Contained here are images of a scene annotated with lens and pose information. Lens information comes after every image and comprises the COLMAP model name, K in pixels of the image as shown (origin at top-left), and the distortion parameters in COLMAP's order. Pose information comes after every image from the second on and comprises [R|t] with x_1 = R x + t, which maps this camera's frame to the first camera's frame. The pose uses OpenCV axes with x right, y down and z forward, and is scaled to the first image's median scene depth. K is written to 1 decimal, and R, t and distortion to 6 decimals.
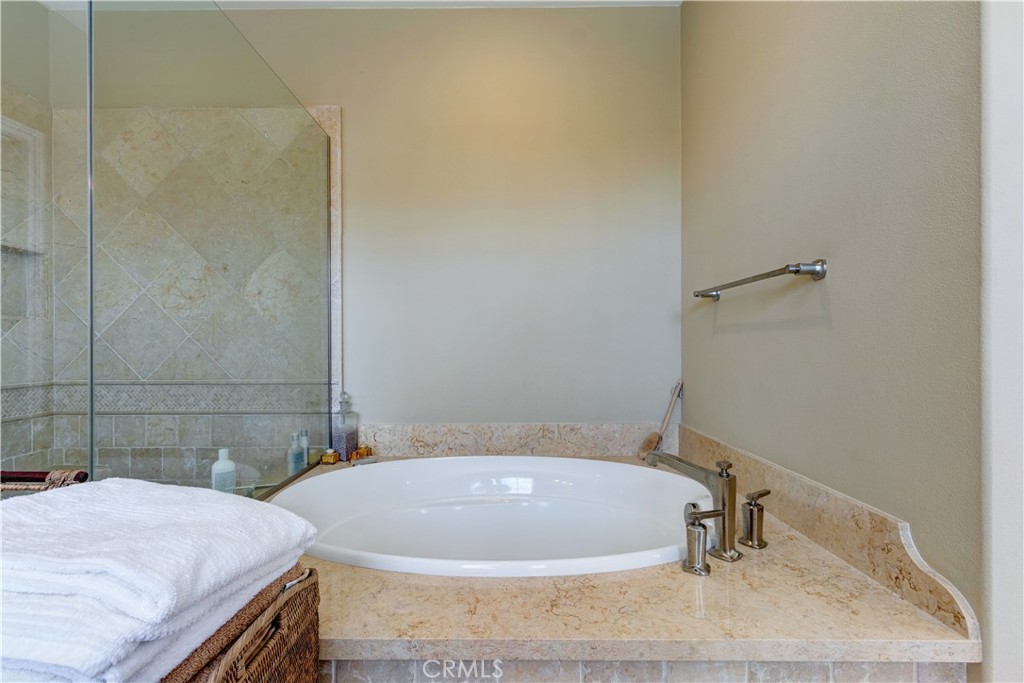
lens RADIAL K [[467.4, 0, 513.2], [0, 467.4, 342.6], [0, 0, 1]] dist [0.004103, -0.000091]
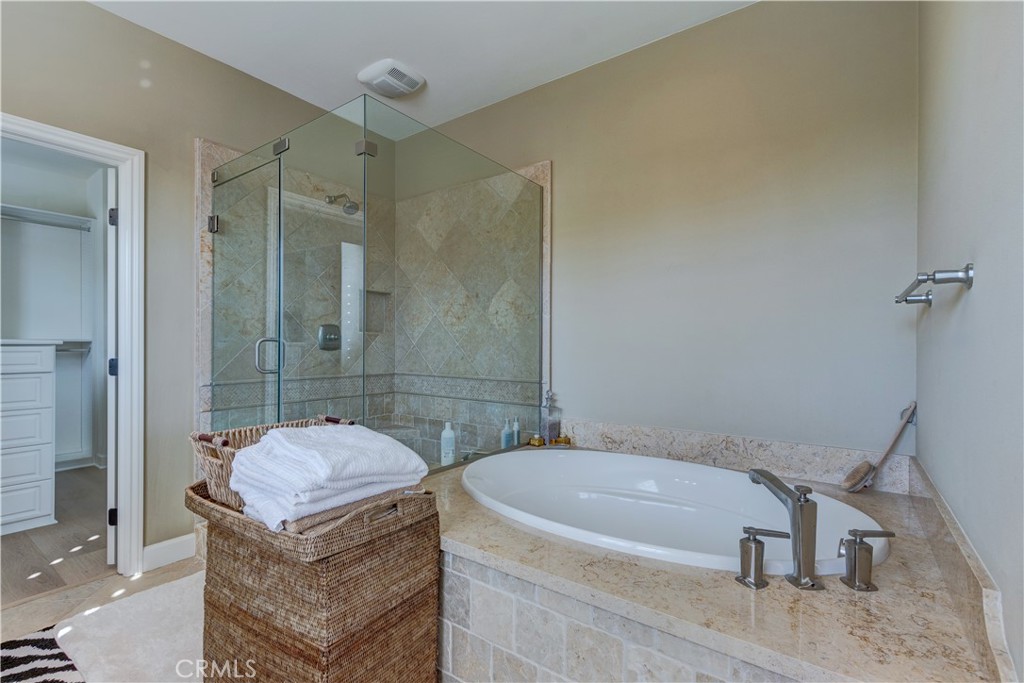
lens RADIAL K [[467.4, 0, 504.2], [0, 467.4, 341.5], [0, 0, 1]] dist [0.004103, -0.000091]
pose [[0.808970, 0.002362, -0.587845, 0.266799], [-0.004901, 0.999984, -0.002726, -0.019844], [0.587830, 0.005086, 0.808969, -0.075587]]
